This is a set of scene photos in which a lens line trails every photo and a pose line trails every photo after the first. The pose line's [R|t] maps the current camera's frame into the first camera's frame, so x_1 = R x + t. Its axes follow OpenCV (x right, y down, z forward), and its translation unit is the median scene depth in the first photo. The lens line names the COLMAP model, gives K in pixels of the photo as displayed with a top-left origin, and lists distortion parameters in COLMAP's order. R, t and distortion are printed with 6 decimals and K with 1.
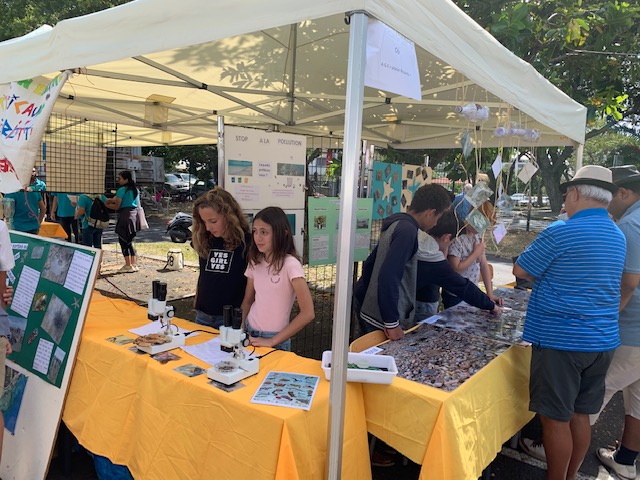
lens RADIAL K [[482.9, 0, 324.2], [0, 482.9, 241.1], [0, 0, 1]] dist [0.035939, -0.005944]
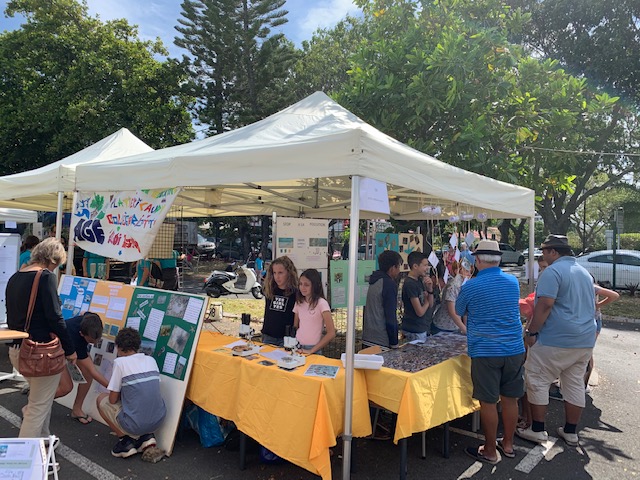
lens RADIAL K [[483.8, 0, 320.0], [0, 483.8, 240.0], [0, 0, 1]] dist [0.034932, -0.000396]
pose [[0.998822, -0.018403, -0.044896, 0.004961], [0.013073, 0.993133, -0.116255, 0.022895], [0.046727, 0.115532, 0.992204, -0.633136]]
